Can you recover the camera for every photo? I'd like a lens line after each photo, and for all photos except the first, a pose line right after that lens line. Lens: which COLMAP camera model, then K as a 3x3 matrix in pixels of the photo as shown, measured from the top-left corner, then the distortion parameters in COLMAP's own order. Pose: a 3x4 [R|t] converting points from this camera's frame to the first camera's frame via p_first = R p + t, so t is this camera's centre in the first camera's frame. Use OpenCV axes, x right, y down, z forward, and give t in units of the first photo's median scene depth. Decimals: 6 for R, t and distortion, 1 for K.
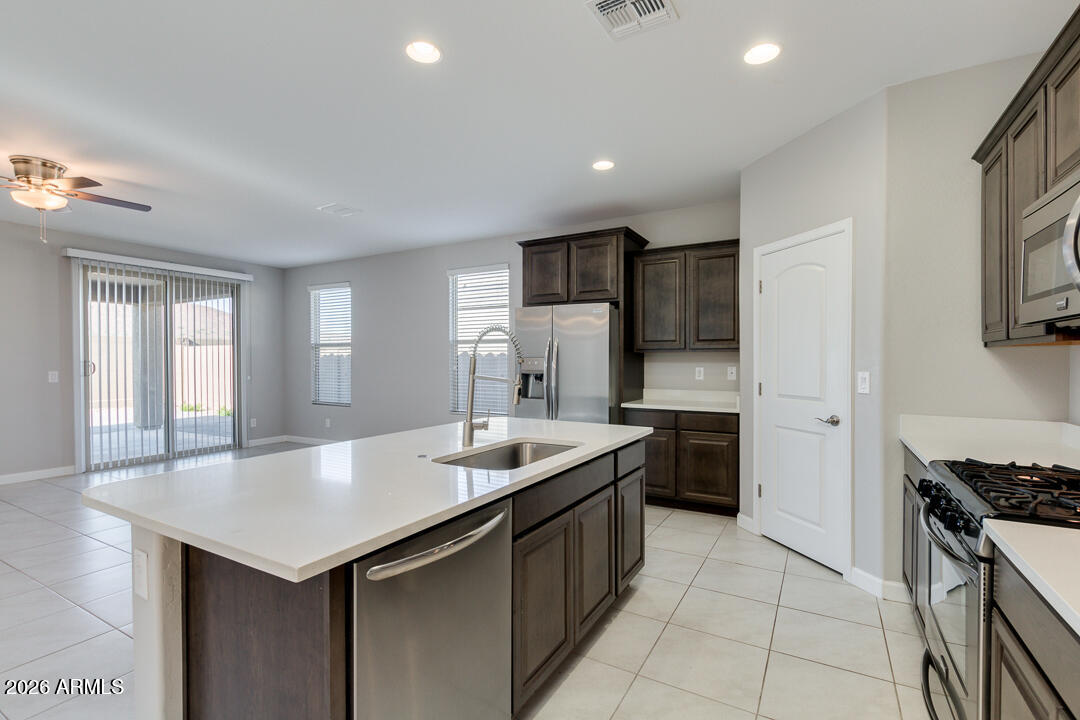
lens RADIAL K [[491.6, 0, 549.2], [0, 491.6, 367.2], [0, 0, 1]] dist [-0.000452, 0.001348]
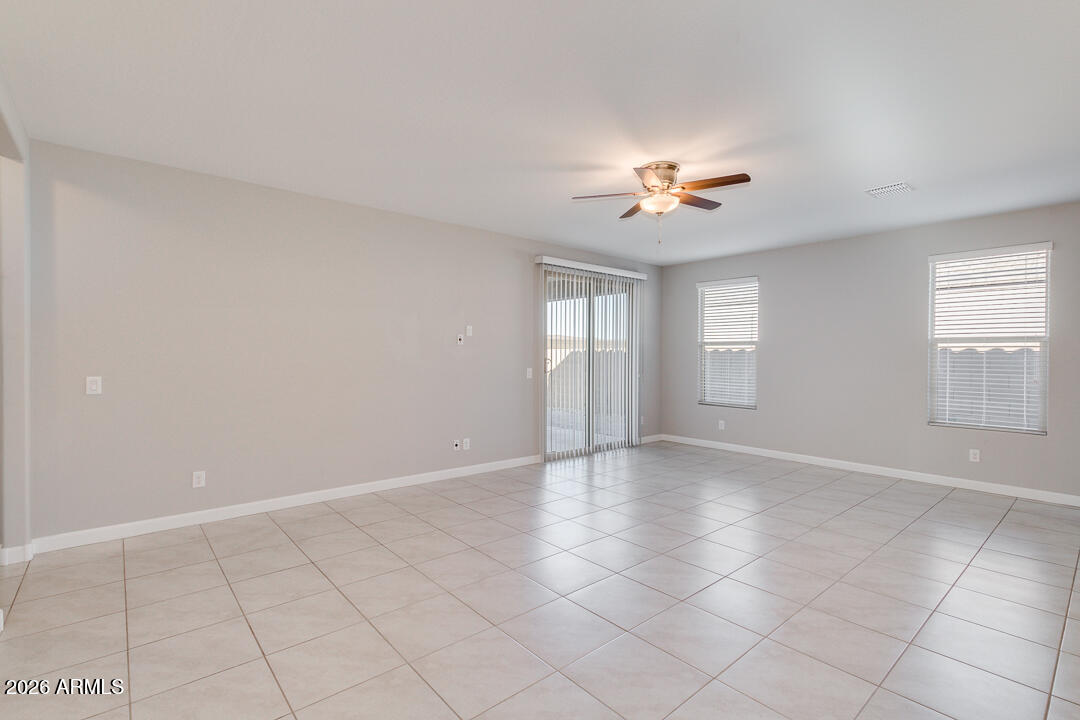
lens RADIAL K [[491.6, 0, 537.4], [0, 491.6, 354.5], [0, 0, 1]] dist [-0.000452, 0.001348]
pose [[0.945230, 0.006497, -0.326341, -0.814304], [-0.011514, 0.999843, -0.013443, -0.010276], [0.326202, 0.016464, 0.945157, -0.036884]]
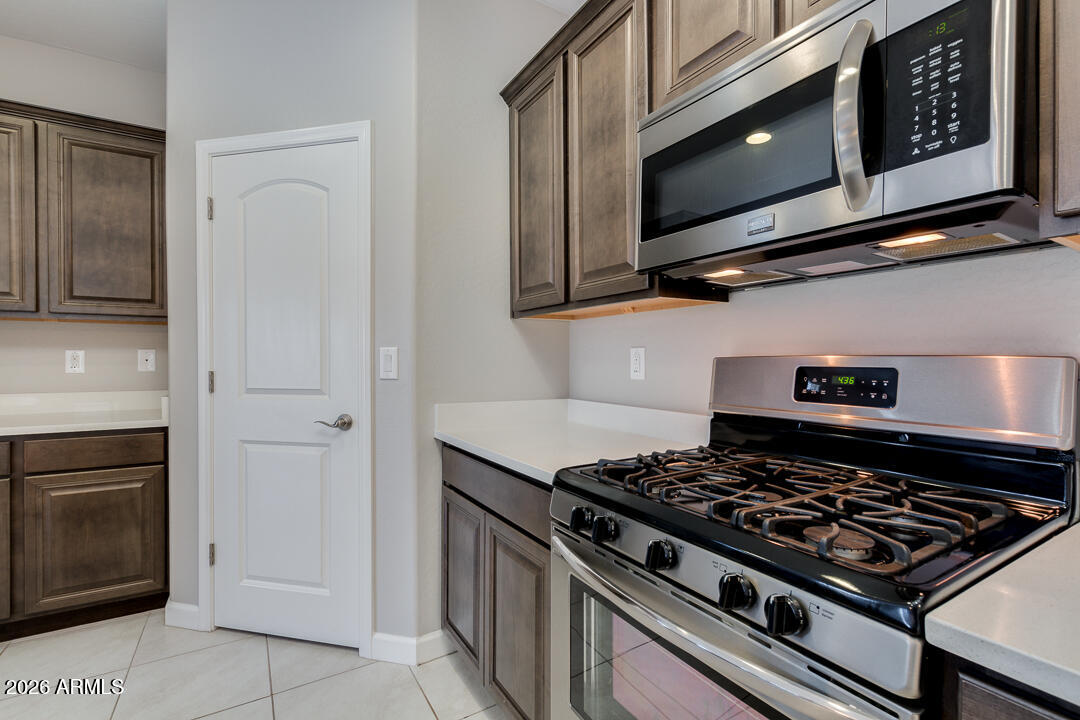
lens RADIAL K [[491.6, 0, 536.7], [0, 491.6, 362.3], [0, 0, 1]] dist [-0.000452, 0.001348]
pose [[0.490873, -0.002531, 0.871227, 0.087233], [0.010917, 0.999935, -0.003247, 0.022071], [-0.871163, 0.011105, 0.490869, 0.303558]]
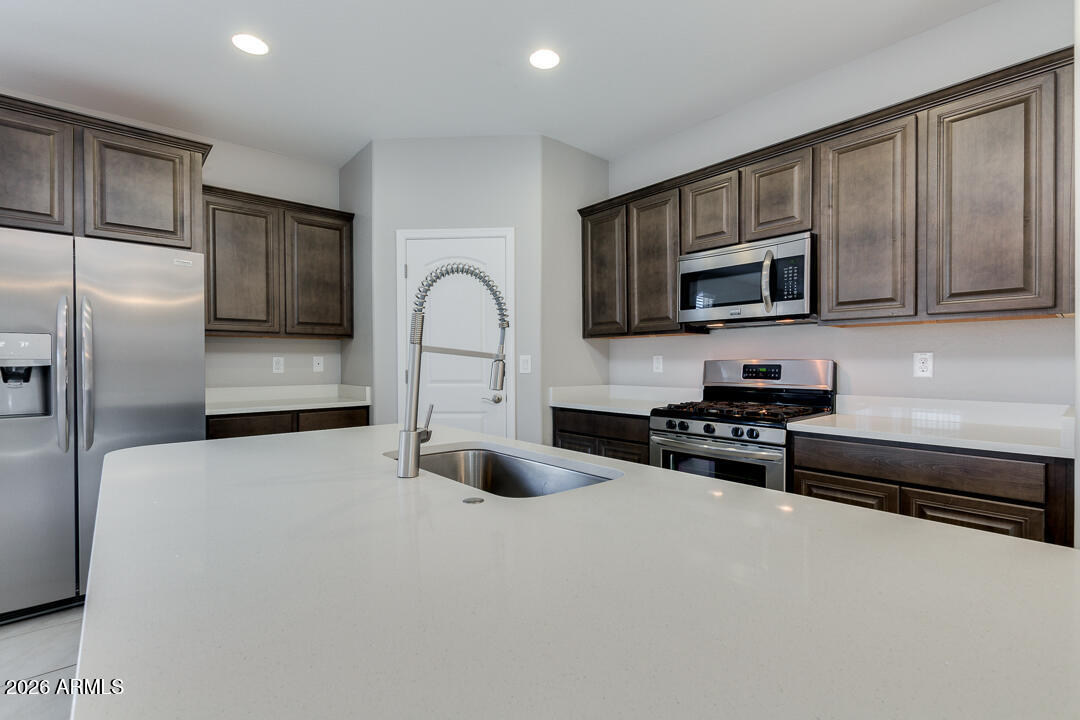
lens RADIAL K [[491.6, 0, 546.5], [0, 491.6, 365.7], [0, 0, 1]] dist [-0.000452, 0.001348]
pose [[0.321870, -0.007309, 0.946756, -0.325169], [0.017931, 0.999838, 0.001623, 0.021175], [-0.946614, 0.016453, 0.321949, 0.351522]]
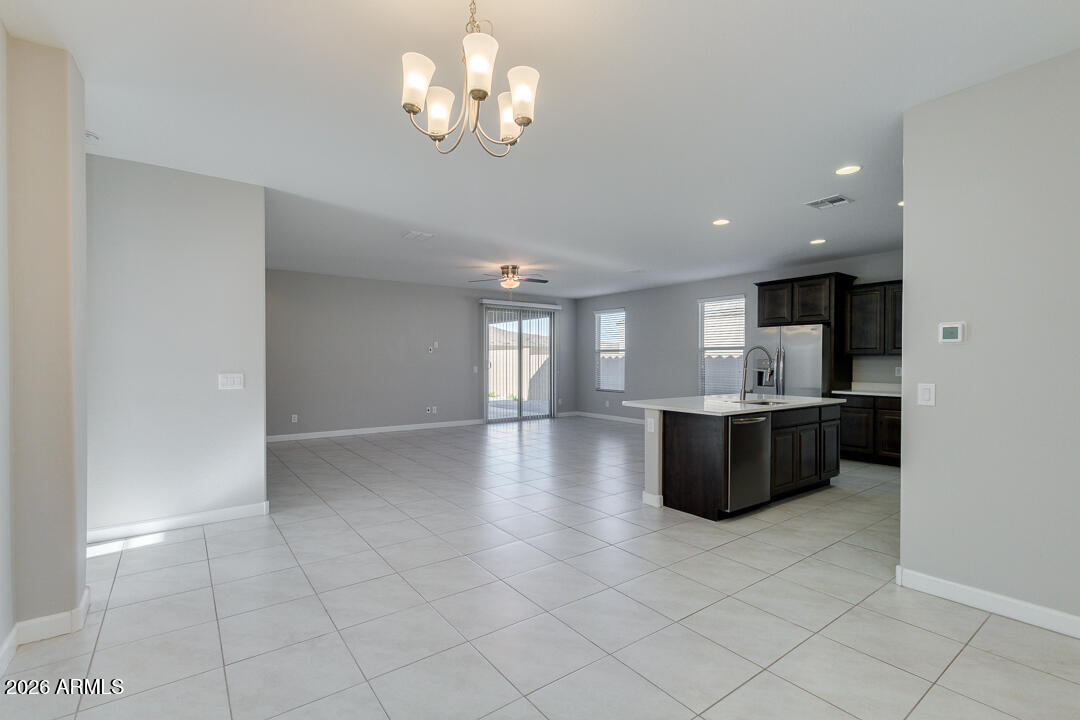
lens RADIAL K [[491.6, 0, 538.5], [0, 491.6, 361.7], [0, 0, 1]] dist [-0.000452, 0.001348]
pose [[0.908910, 0.003860, -0.416975, -0.040961], [-0.009081, 0.999903, -0.010537, 0.009138], [0.416894, 0.013364, 0.908857, -0.724759]]
